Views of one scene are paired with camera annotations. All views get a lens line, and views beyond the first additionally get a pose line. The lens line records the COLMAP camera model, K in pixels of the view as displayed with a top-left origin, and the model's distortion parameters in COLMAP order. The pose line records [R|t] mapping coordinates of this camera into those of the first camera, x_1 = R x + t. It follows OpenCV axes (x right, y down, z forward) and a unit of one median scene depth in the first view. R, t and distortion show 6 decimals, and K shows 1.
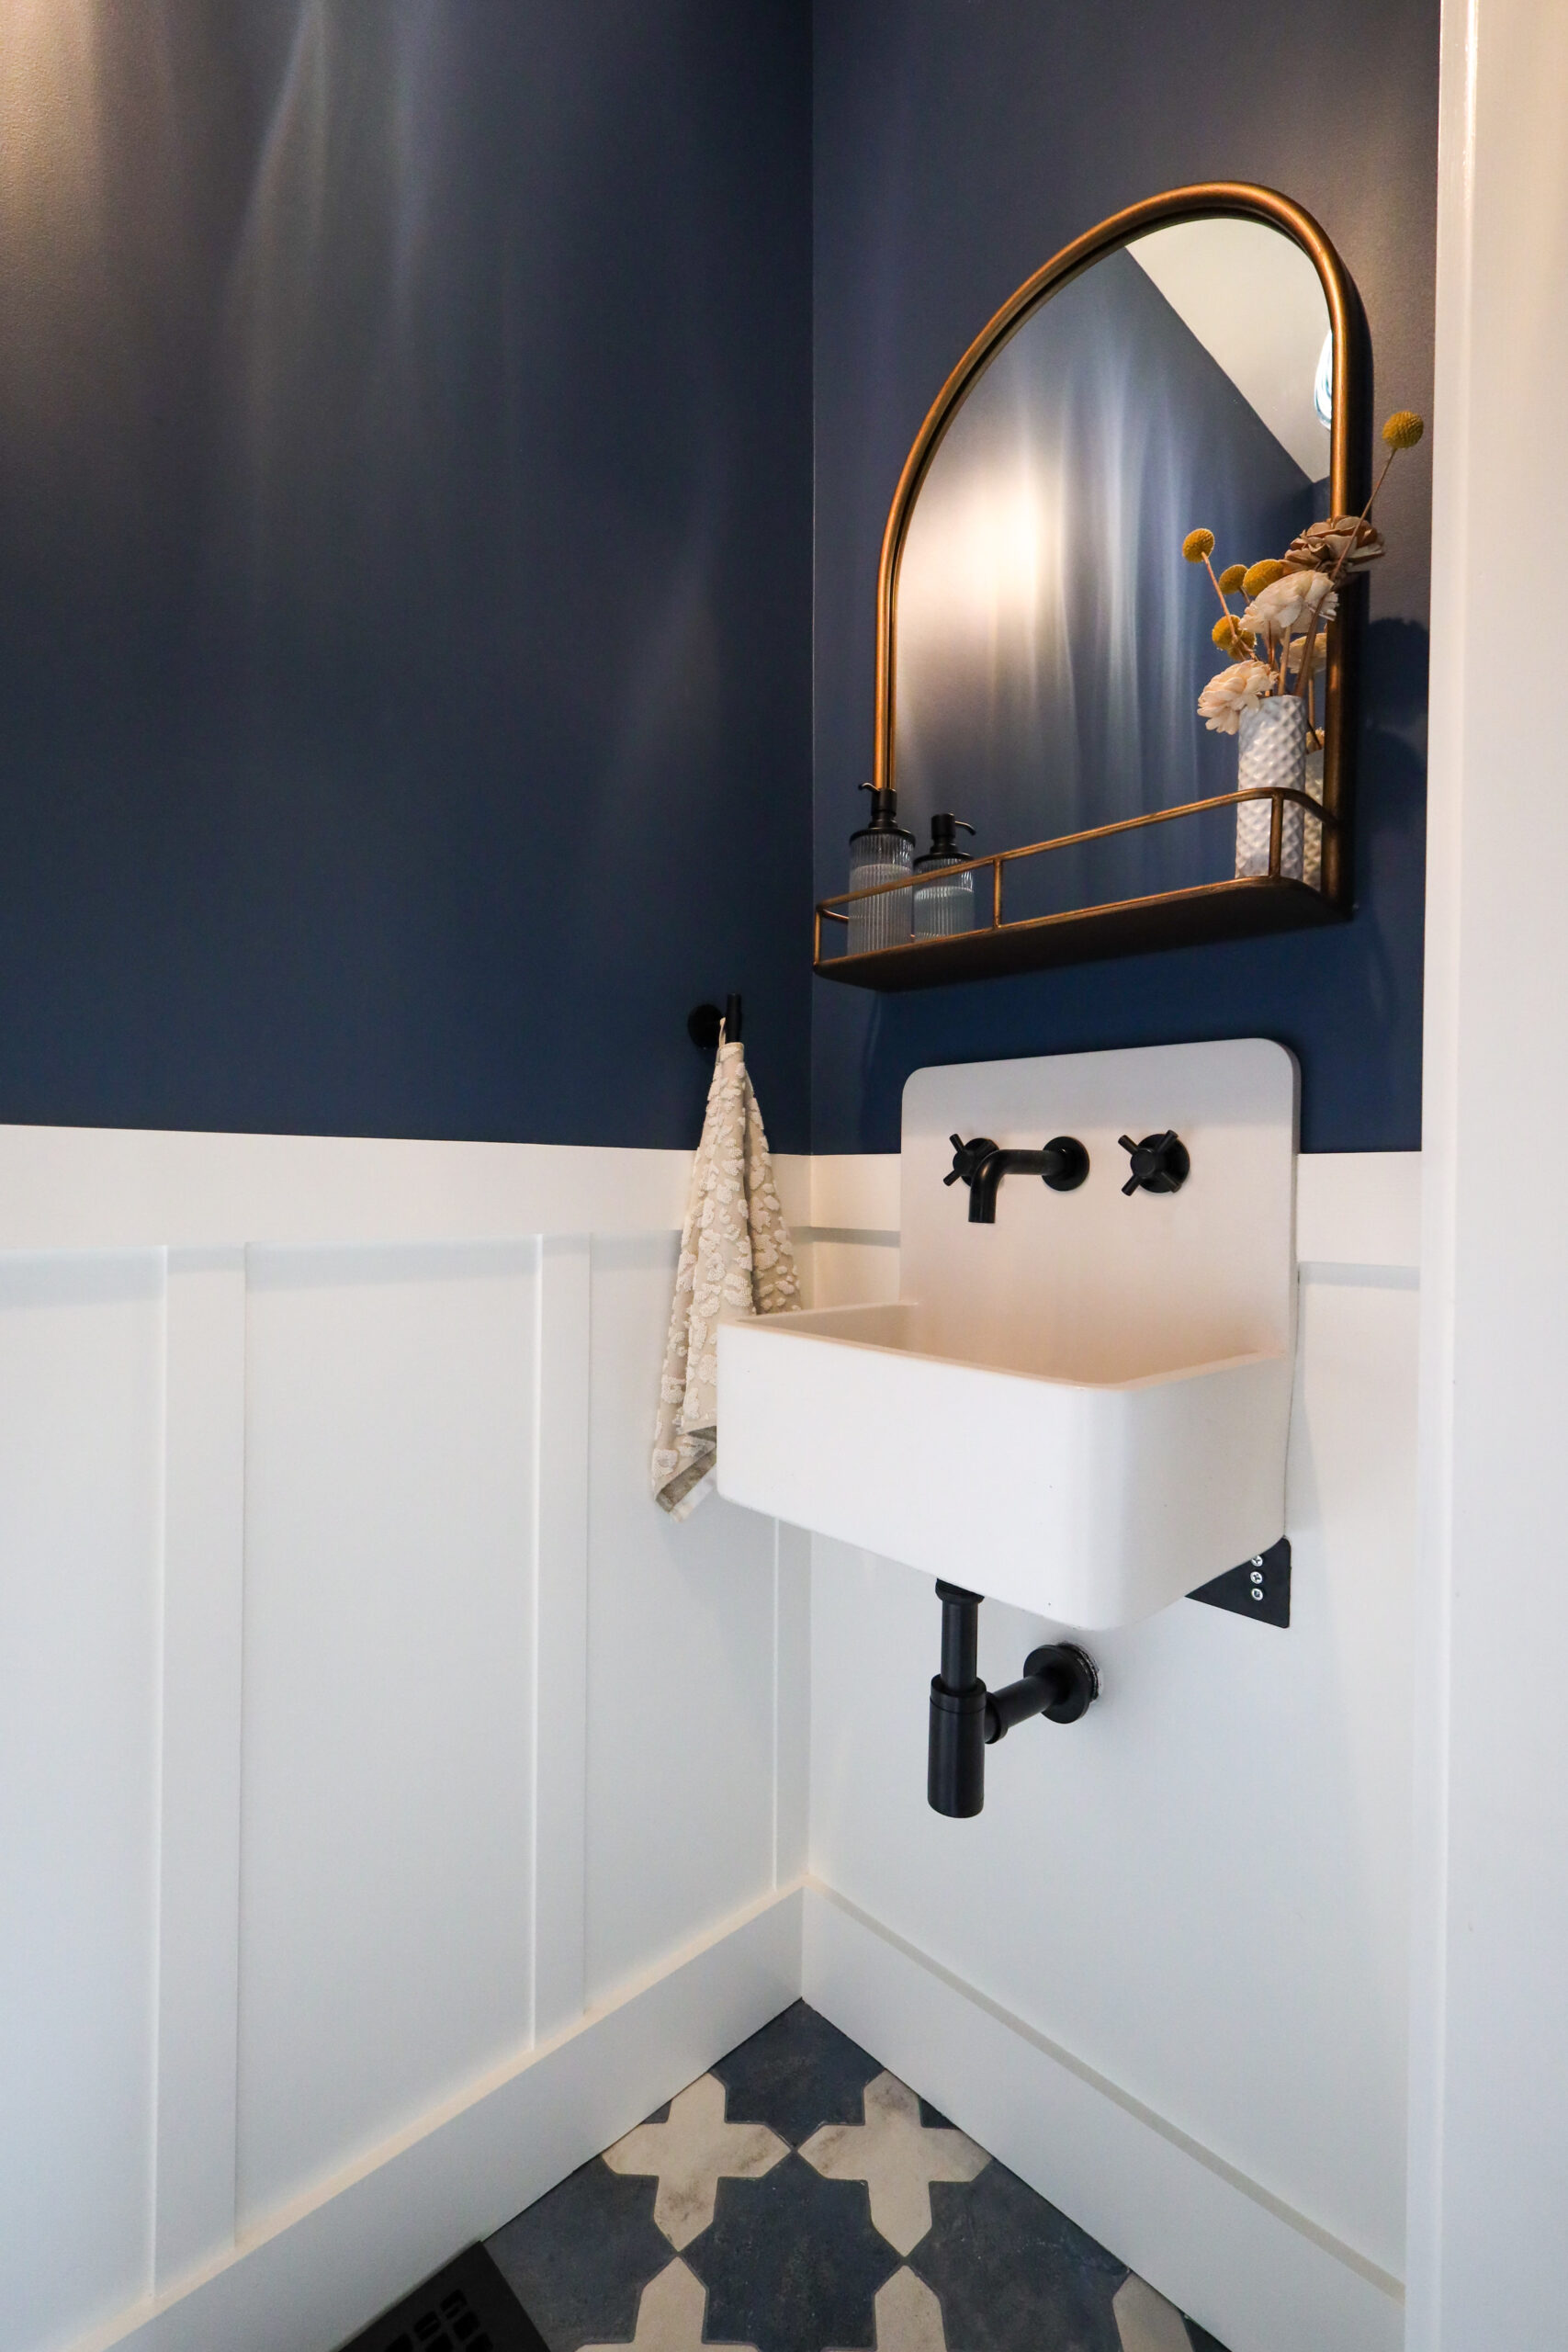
lens RADIAL K [[1026.1, 0, 784.0], [0, 1026.1, 1176.0], [0, 0, 1]] dist [-0.000263, -0.000939]
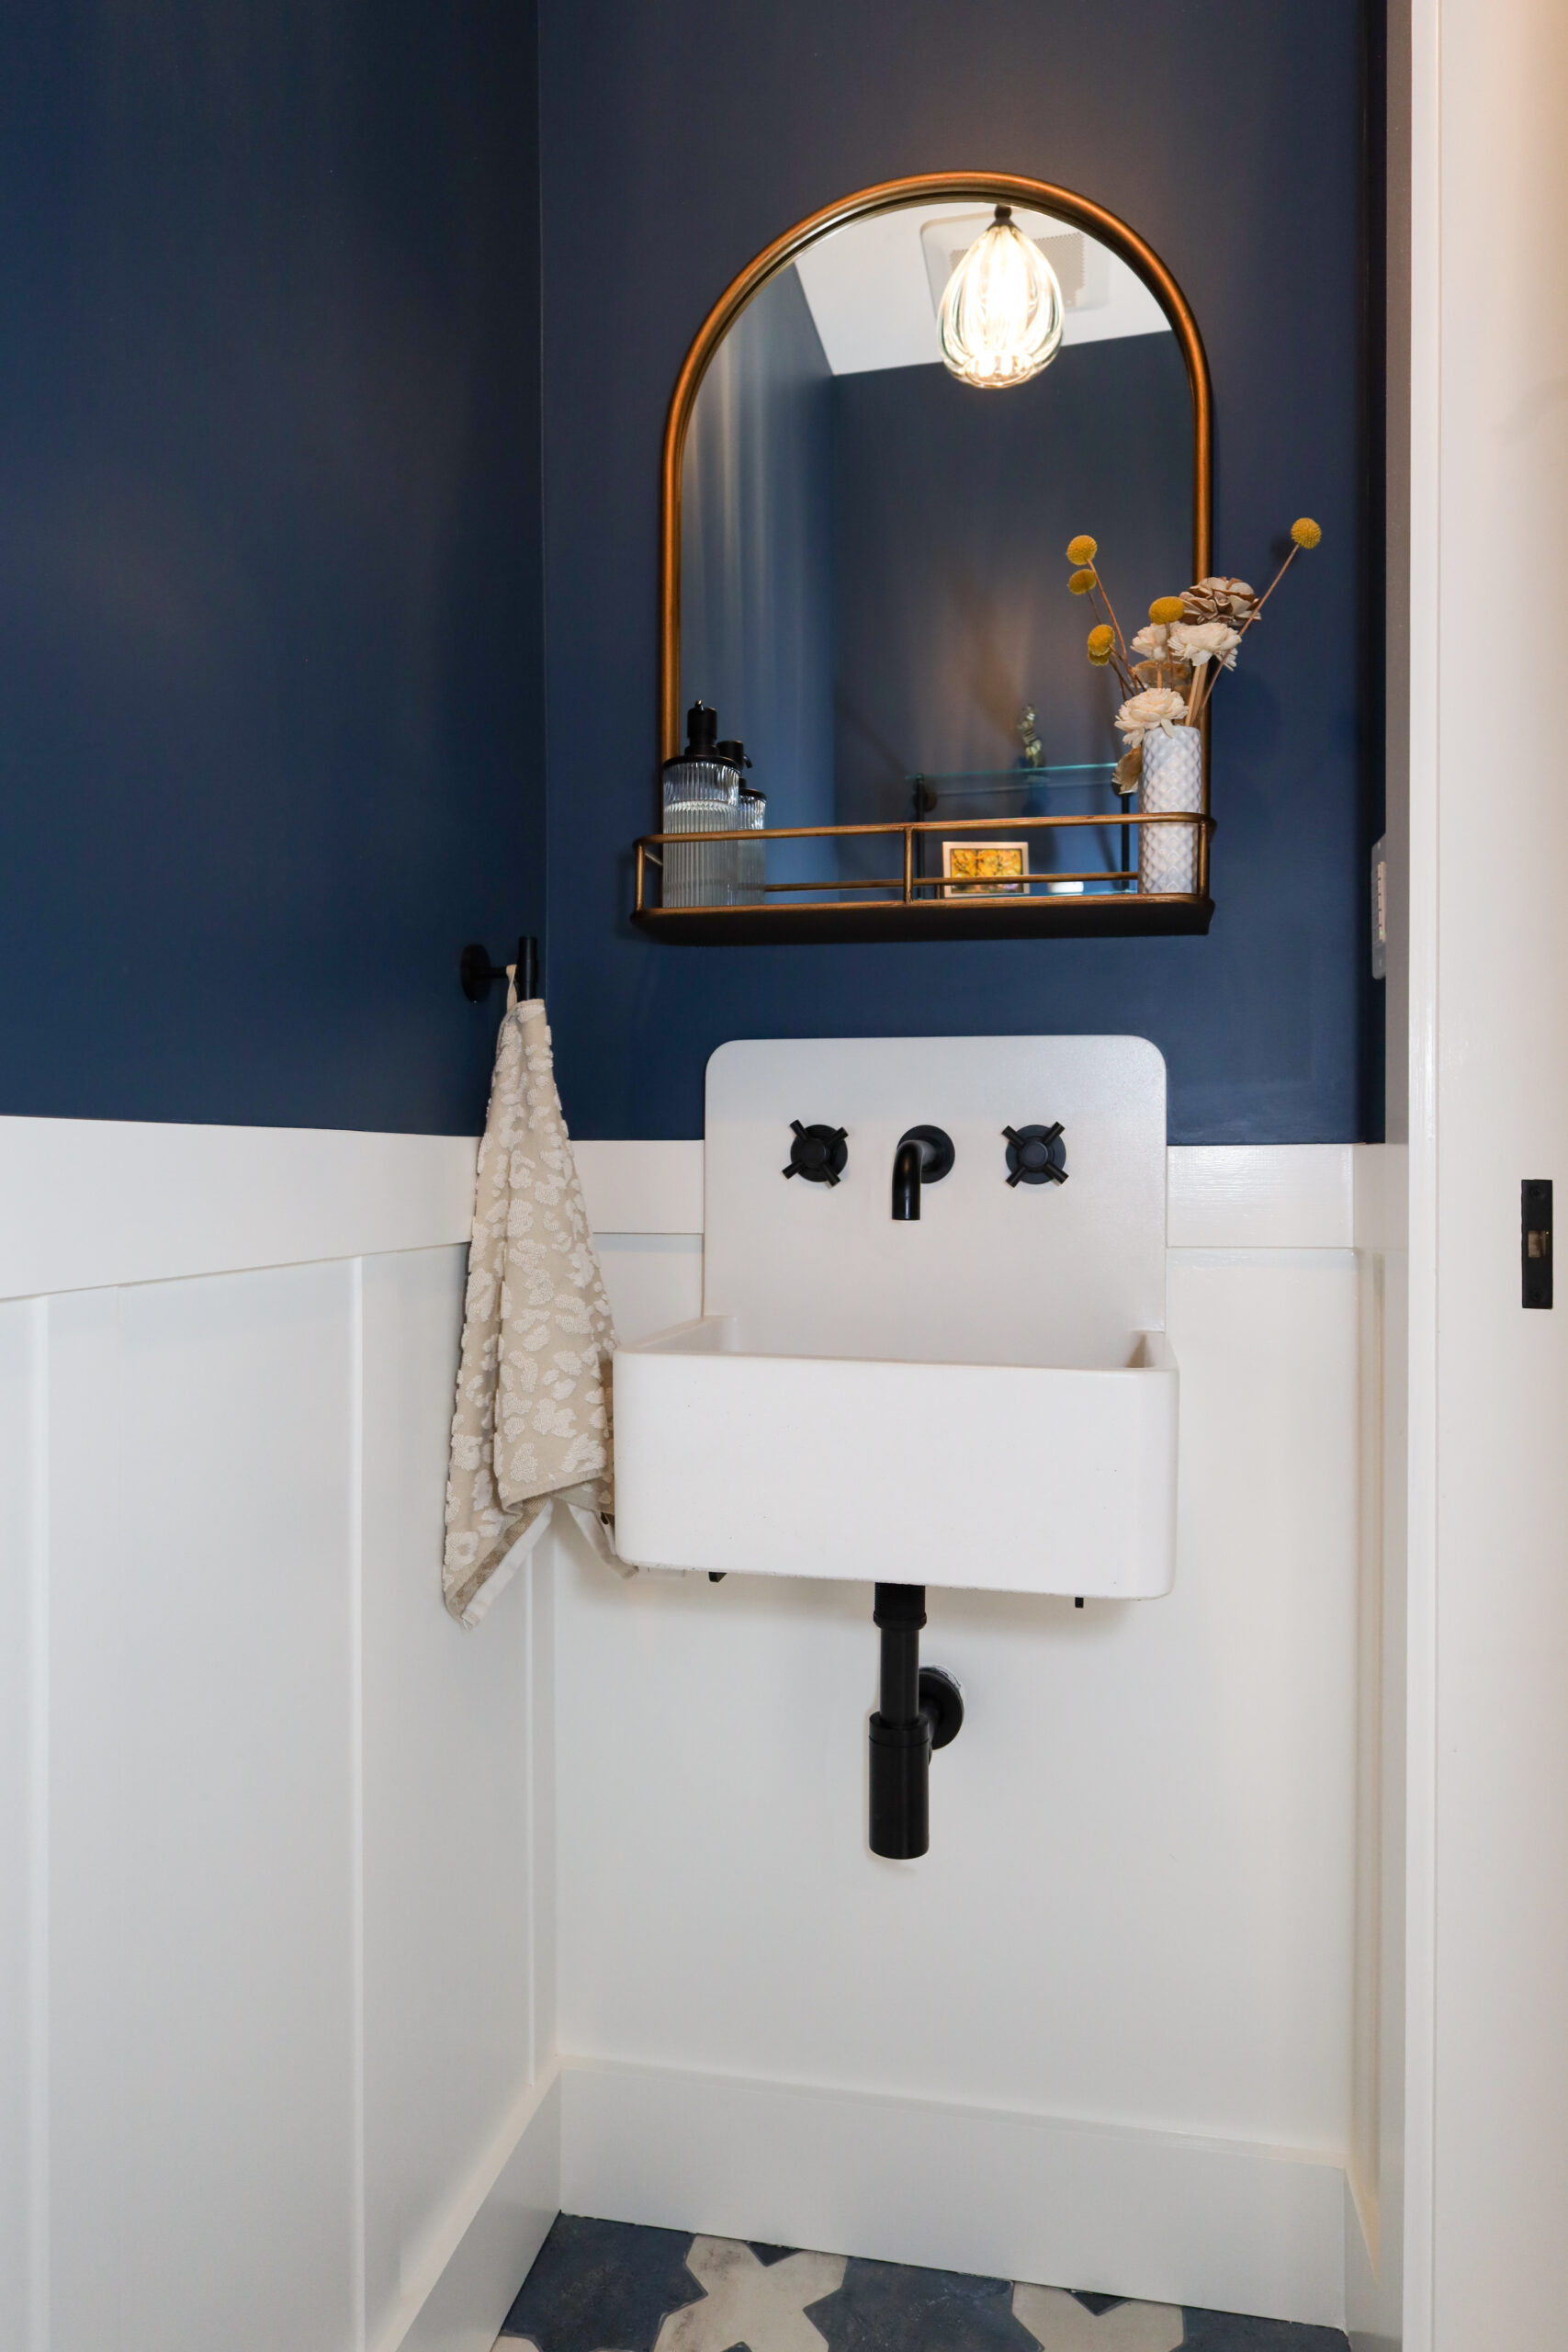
lens RADIAL K [[1464.5, 0, 786.3], [0, 1464.5, 1156.5], [0, 0, 1]] dist [-0.001709, -0.000265]
pose [[0.823630, -0.006154, 0.567095, -0.556460], [0.005223, 0.999981, 0.003266, -0.014000], [-0.567104, 0.000272, 0.823646, -0.027802]]
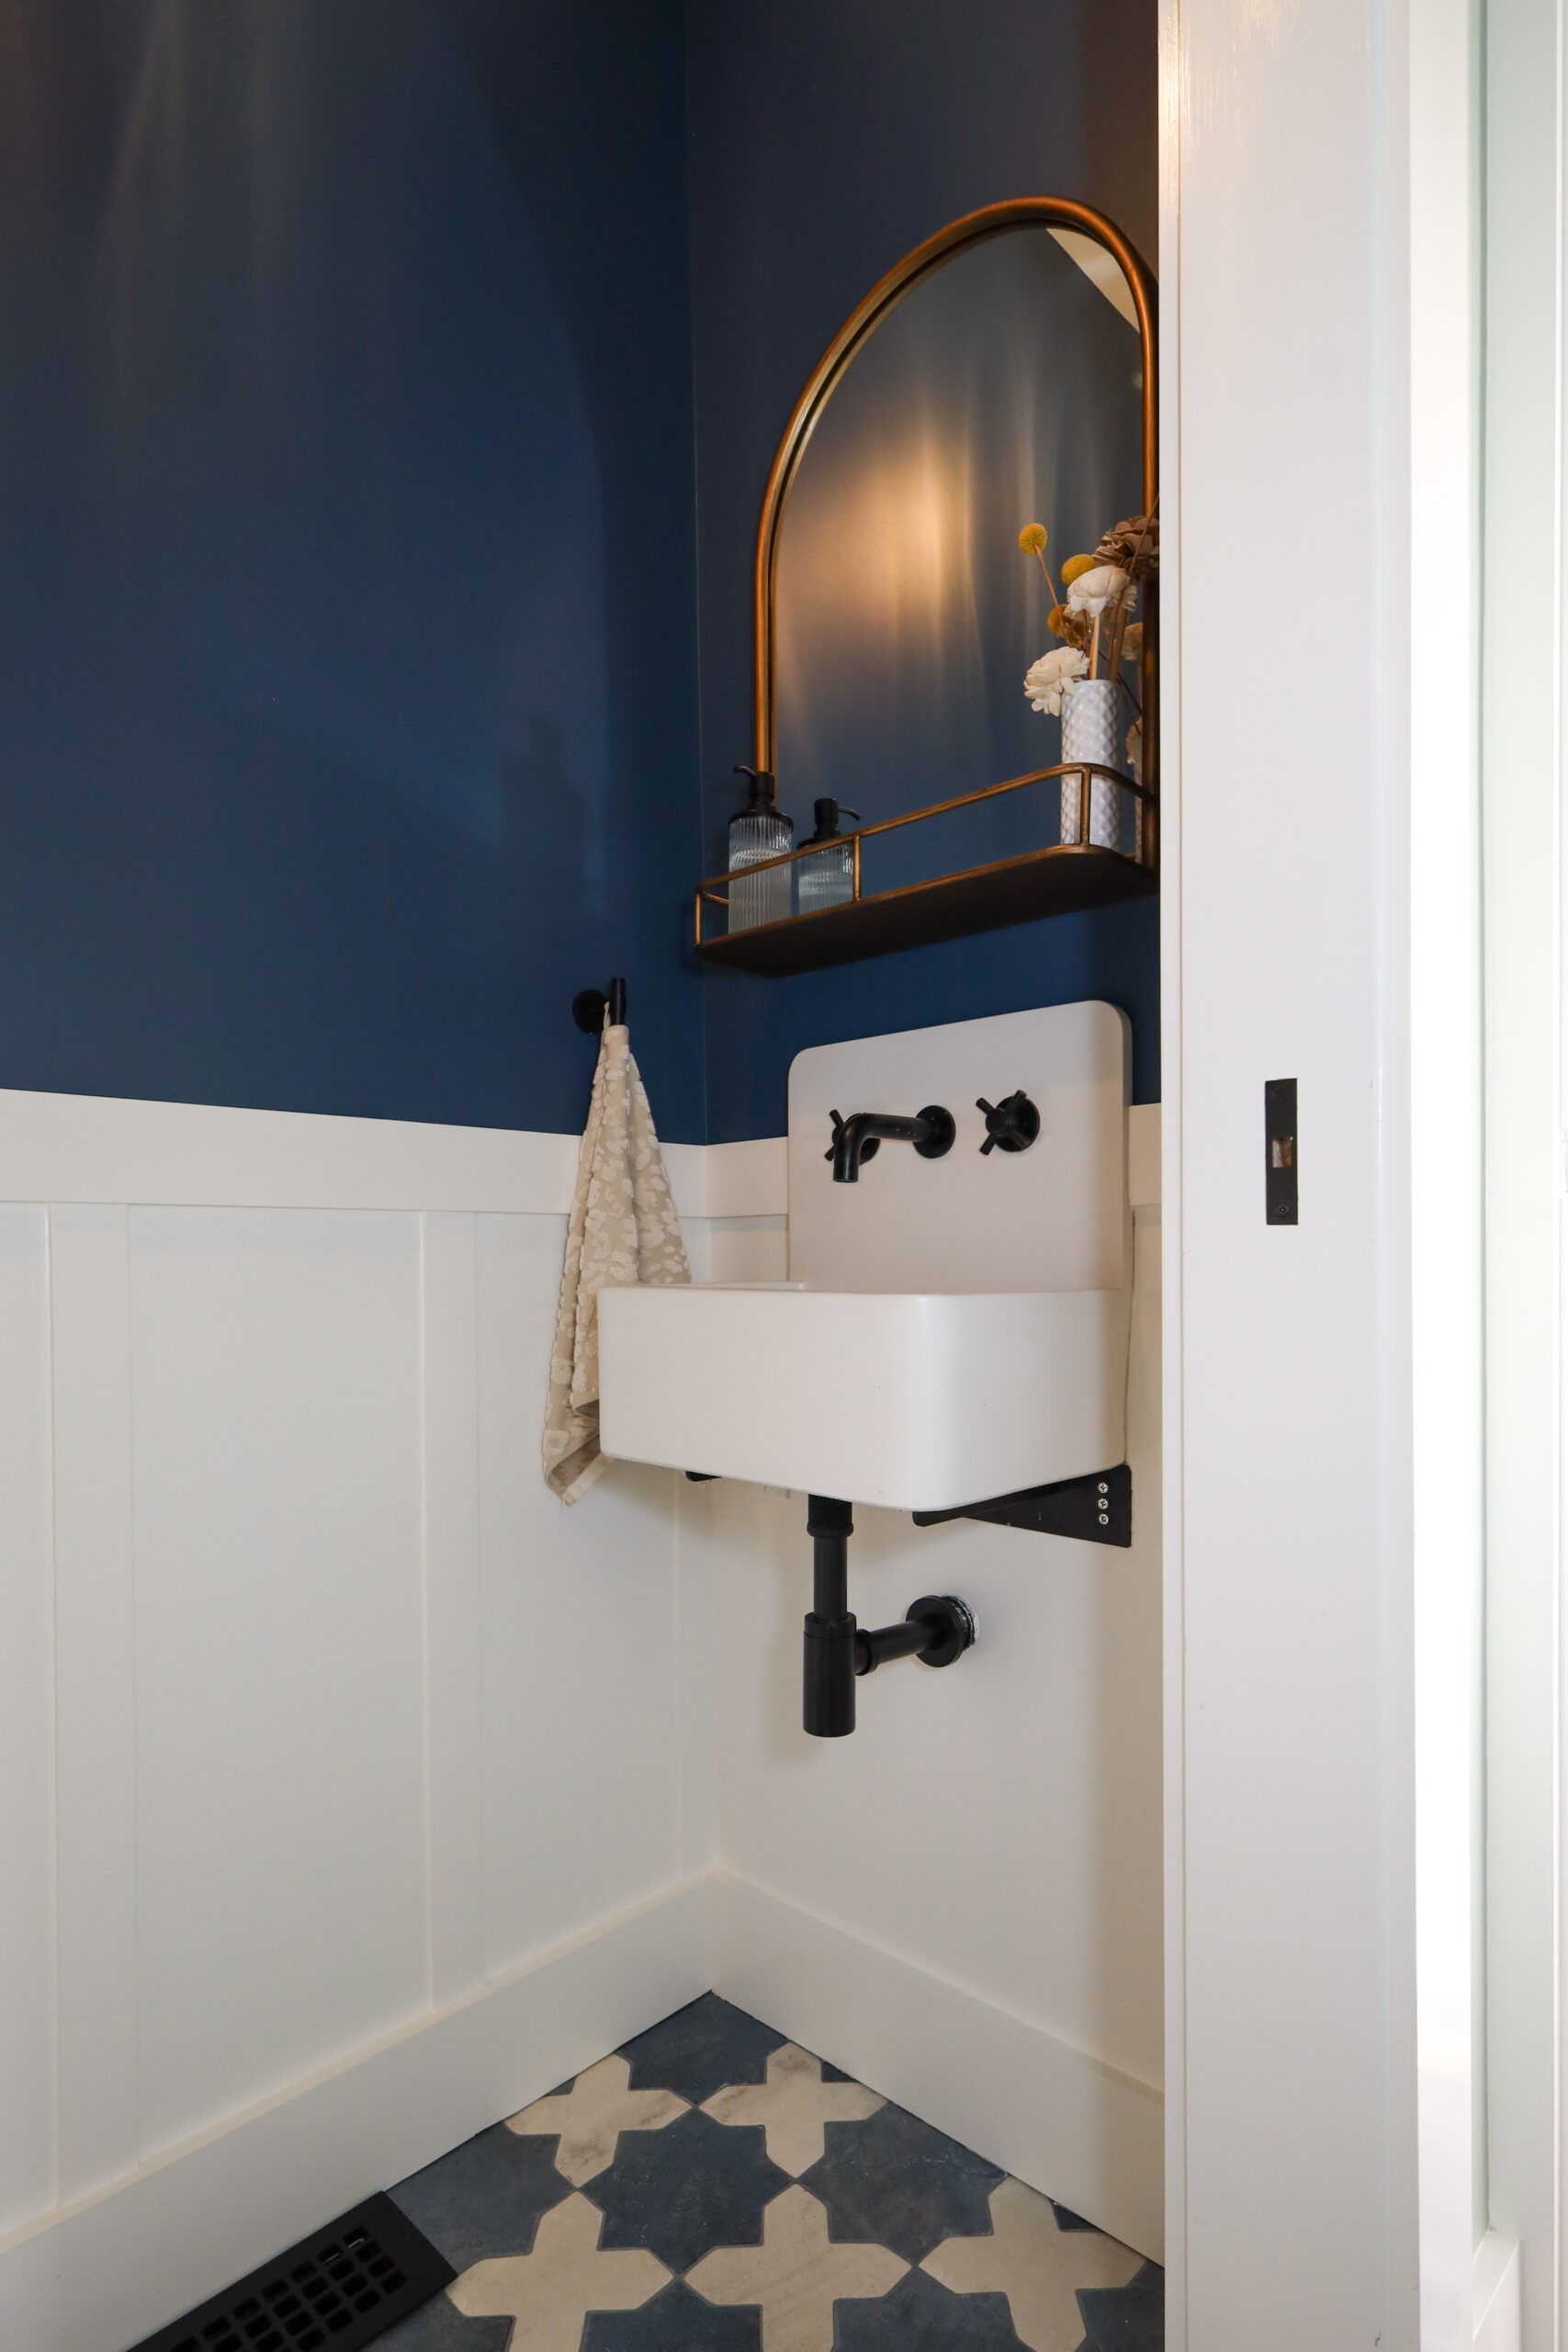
lens RADIAL K [[1201.4, 0, 806.1], [0, 1201.4, 1256.0], [0, 0, 1]] dist [-0.001044, 0.000017]
pose [[0.998482, -0.019044, 0.051678, 0.074373], [0.018762, 0.999806, 0.005955, 0.097702], [-0.051782, -0.004976, 0.998646, -0.195525]]
